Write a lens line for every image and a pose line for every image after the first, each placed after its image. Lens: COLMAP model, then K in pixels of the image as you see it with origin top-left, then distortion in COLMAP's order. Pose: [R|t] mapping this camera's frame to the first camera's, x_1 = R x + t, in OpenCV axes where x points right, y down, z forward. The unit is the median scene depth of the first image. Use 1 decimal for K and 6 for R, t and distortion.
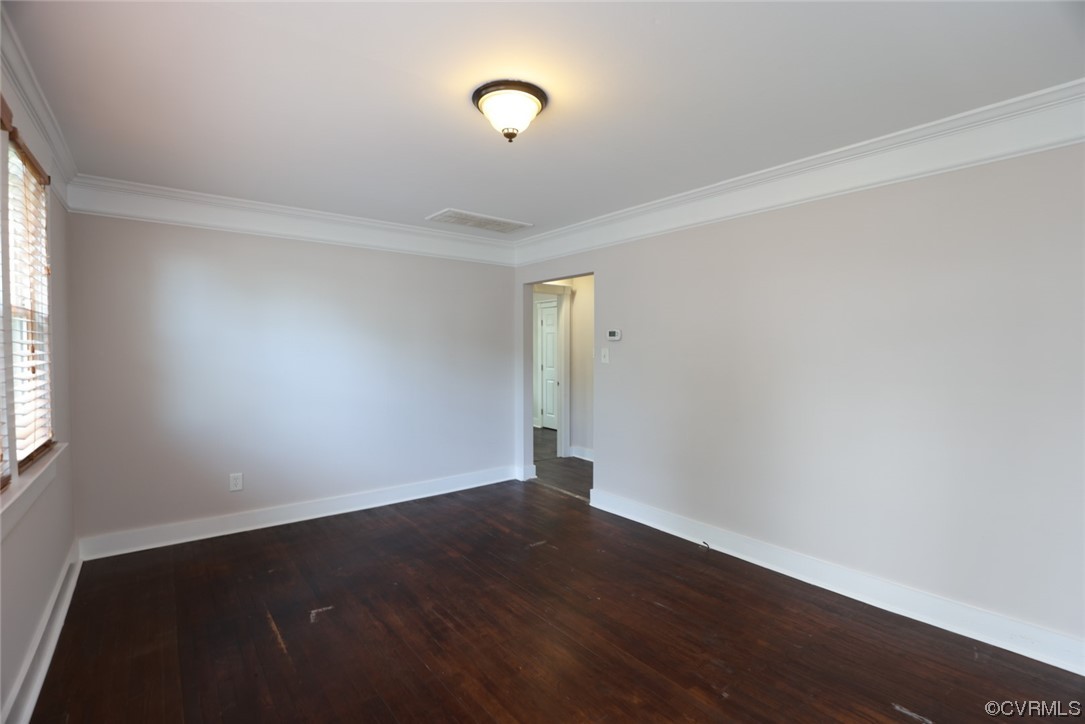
lens RADIAL K [[495.9, 0, 543.8], [0, 495.9, 360.8], [0, 0, 1]] dist [-0.035845, 0.006034]
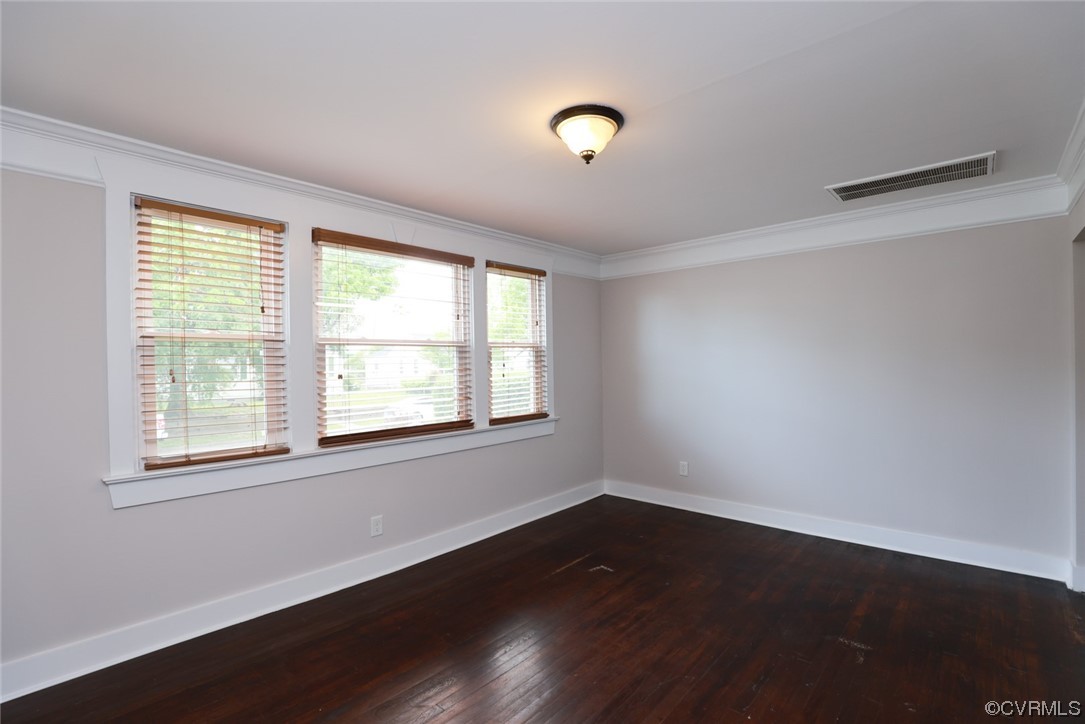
lens RADIAL K [[495.9, 0, 544.8], [0, 495.9, 365.2], [0, 0, 1]] dist [-0.035845, 0.006034]
pose [[0.168582, 0.001305, -0.985687, 0.625682], [-0.007059, 0.999975, 0.000117, -0.014438], [0.985662, 0.006938, 0.168587, 0.498878]]
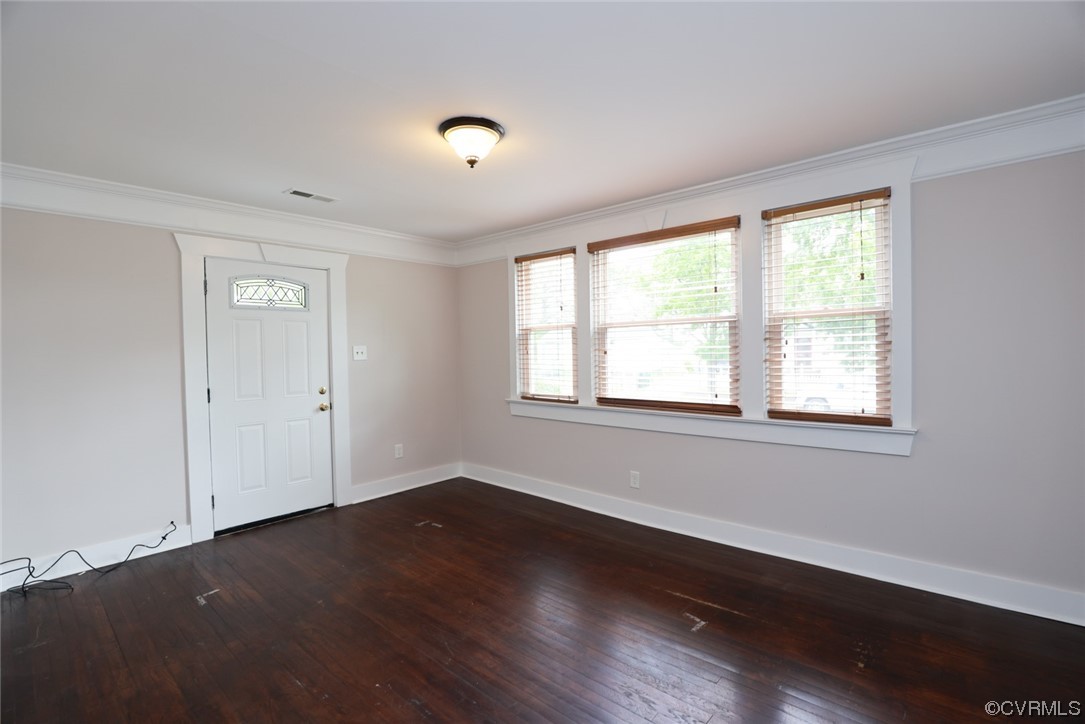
lens RADIAL K [[495.9, 0, 544.1], [0, 495.9, 354.7], [0, 0, 1]] dist [-0.035845, 0.006034]
pose [[-0.984246, 0.022933, -0.175313, -0.014823], [0.017075, 0.999247, 0.034849, -0.030434], [0.175980, 0.031306, -0.983896, 1.474024]]
